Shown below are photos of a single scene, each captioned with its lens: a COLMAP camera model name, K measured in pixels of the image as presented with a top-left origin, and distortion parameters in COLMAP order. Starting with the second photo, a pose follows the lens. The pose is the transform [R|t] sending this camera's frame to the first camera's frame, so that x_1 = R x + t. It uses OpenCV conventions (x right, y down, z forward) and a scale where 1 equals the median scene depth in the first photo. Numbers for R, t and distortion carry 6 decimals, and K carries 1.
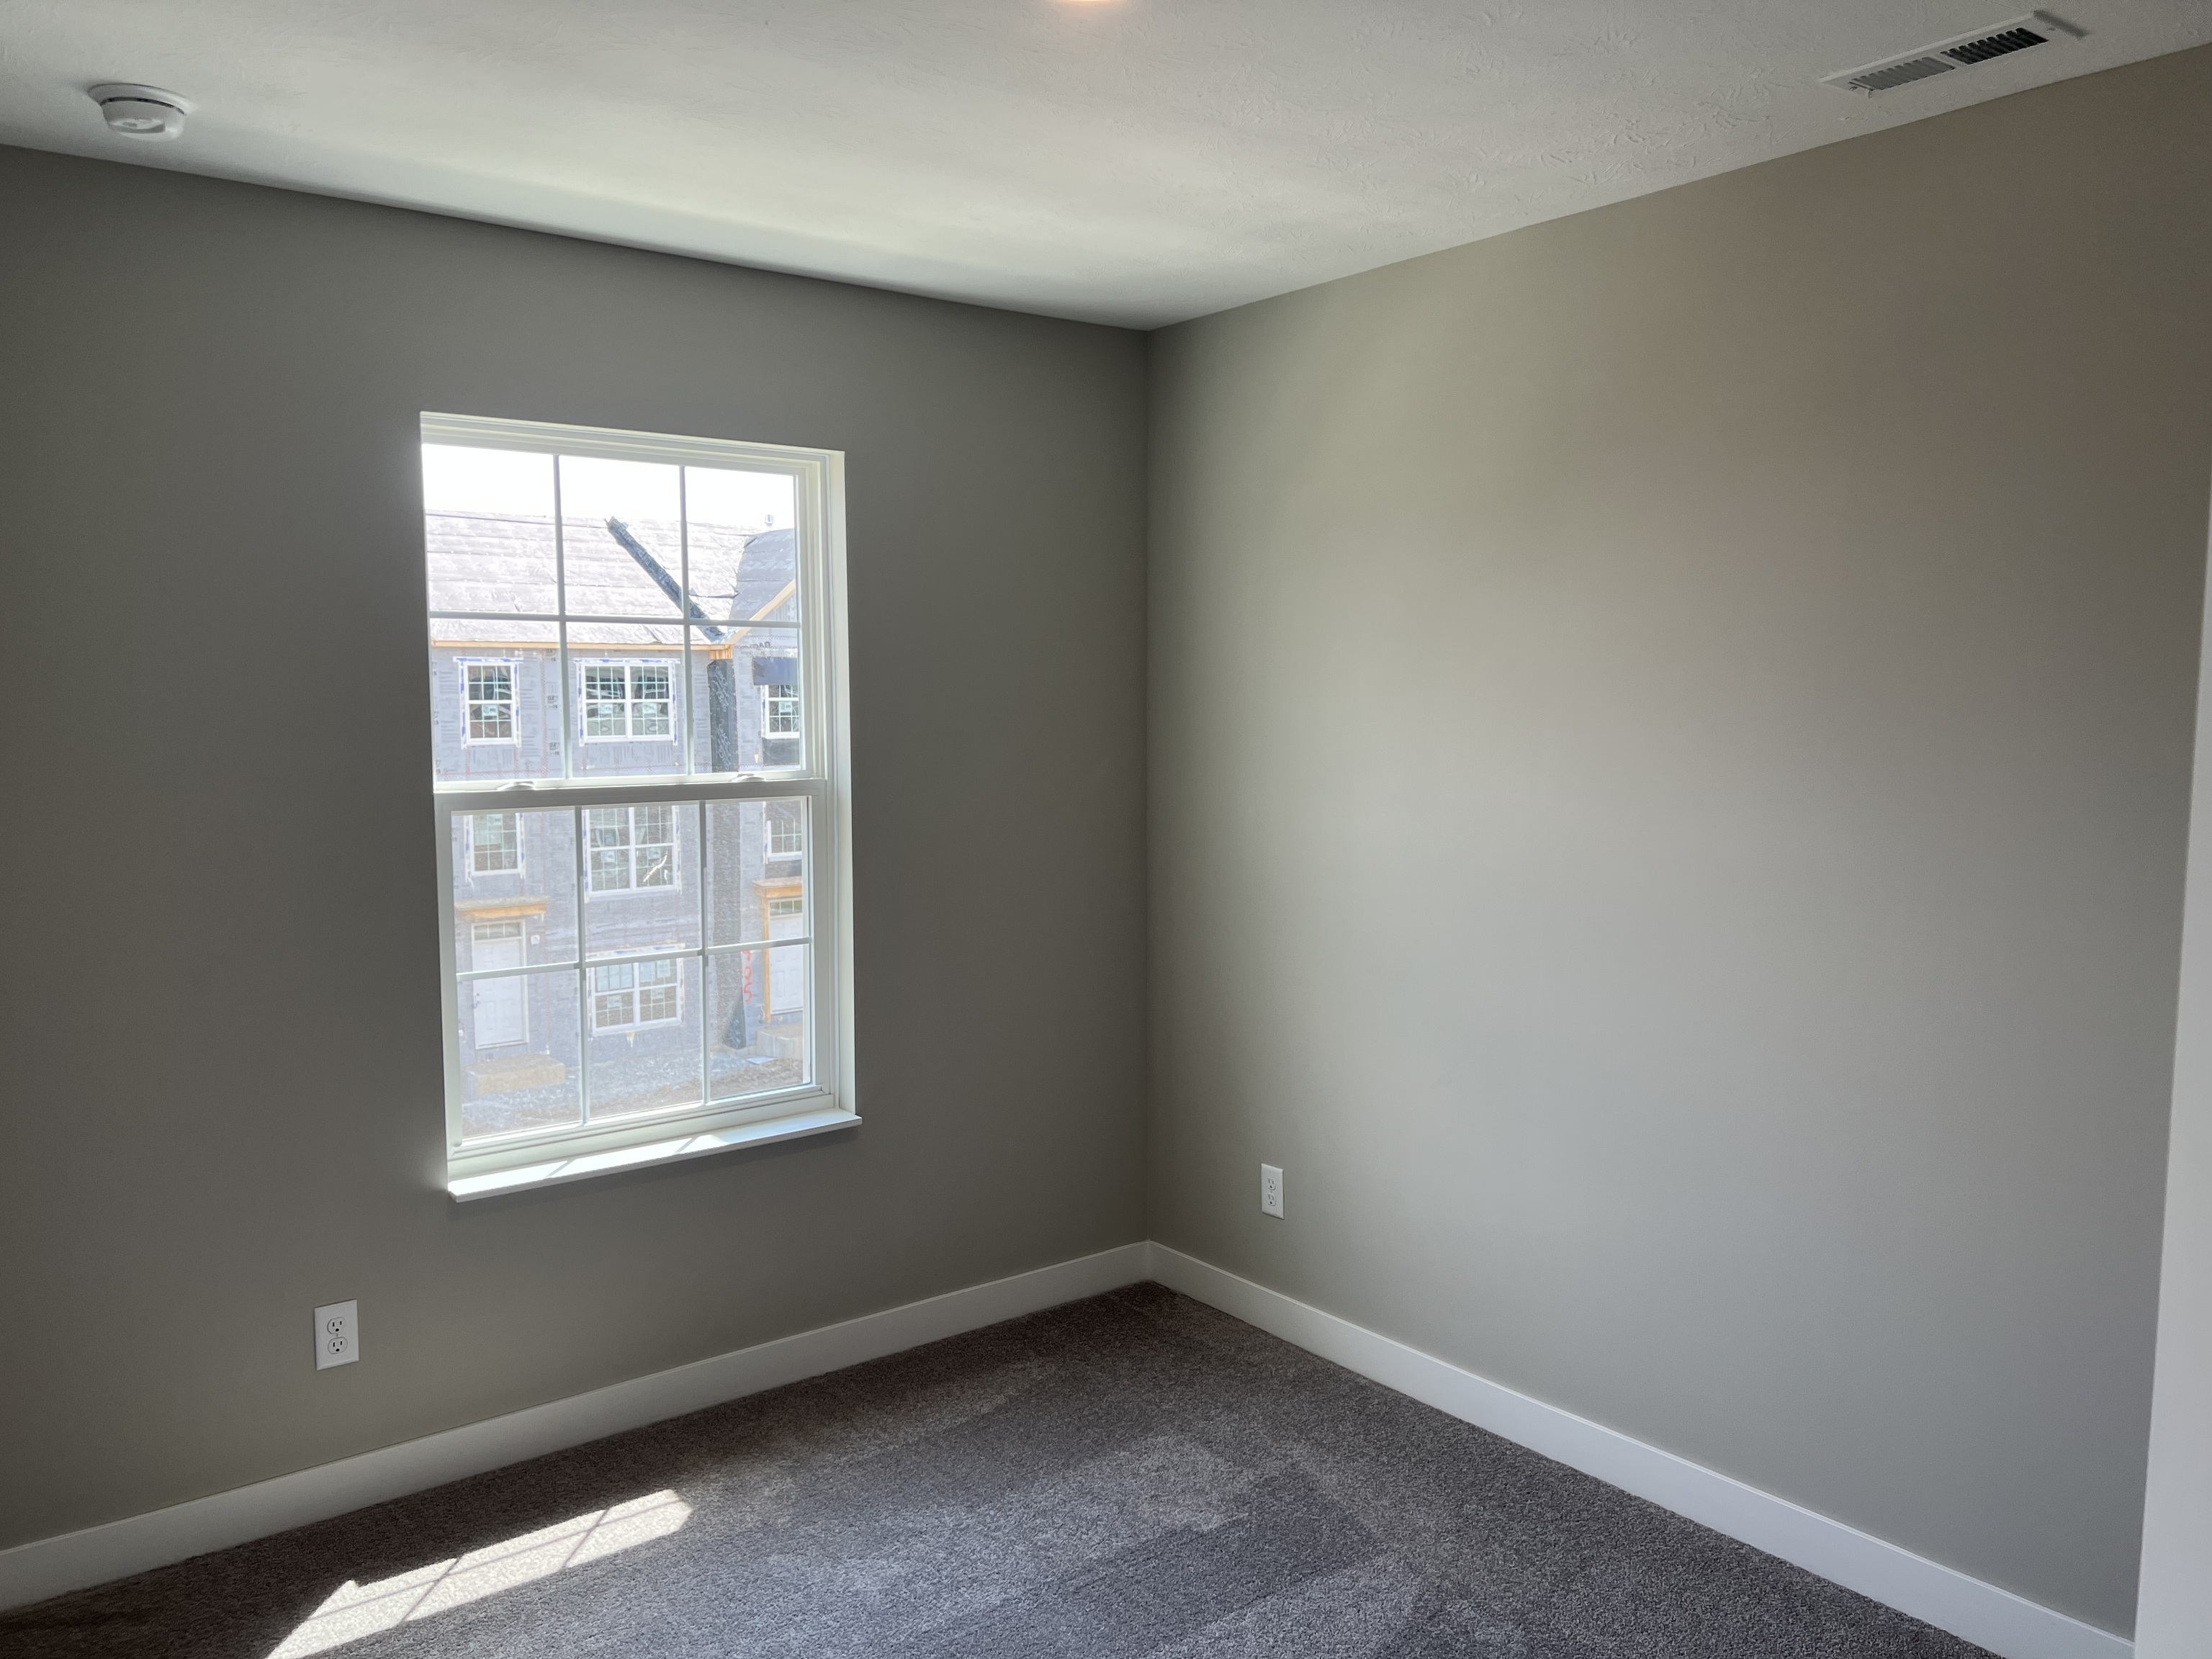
lens RADIAL K [[1660.4, 0, 1115.3], [0, 1660.4, 826.4], [0, 0, 1]] dist [0.065172, -0.077627]
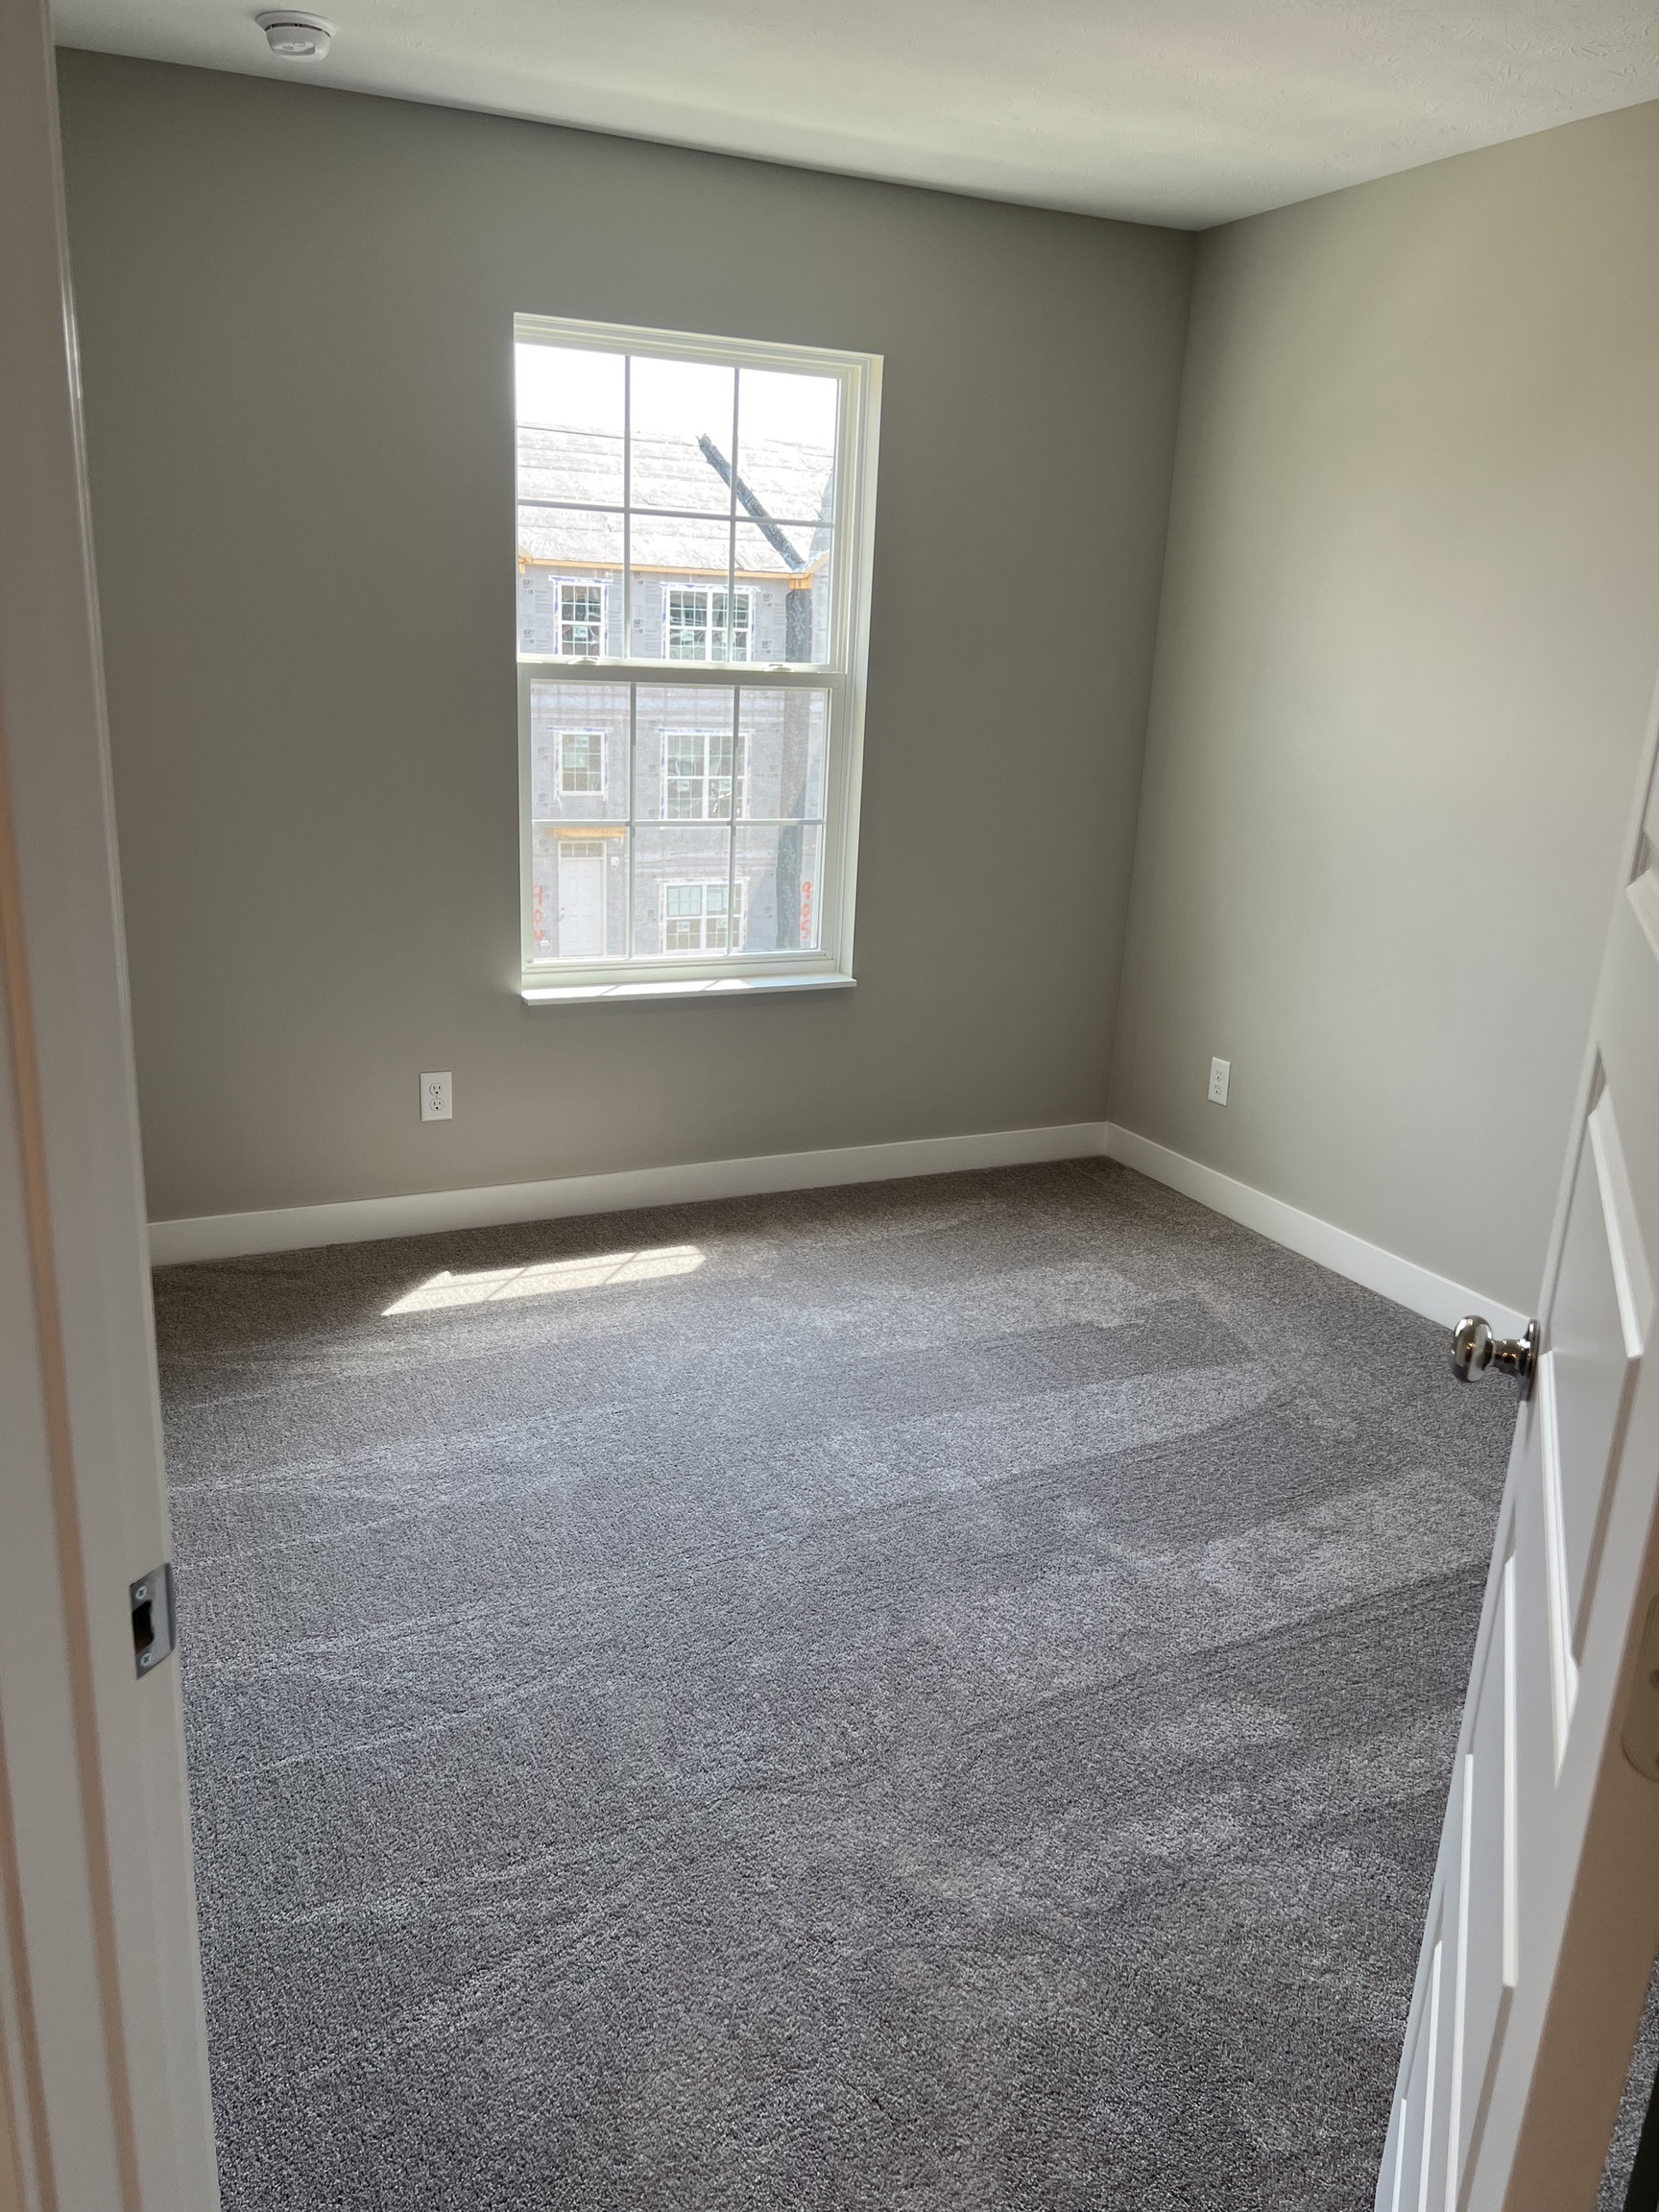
lens RADIAL K [[1660.4, 0, 817.2], [0, 1660.4, 1111.3], [0, 0, 1]] dist [0.065172, -0.077627]
pose [[0.974326, 0.104306, -0.199522, 0.068294], [-0.063316, 0.977386, 0.201763, 0.038575], [0.216055, -0.183950, 0.958897, -0.144675]]
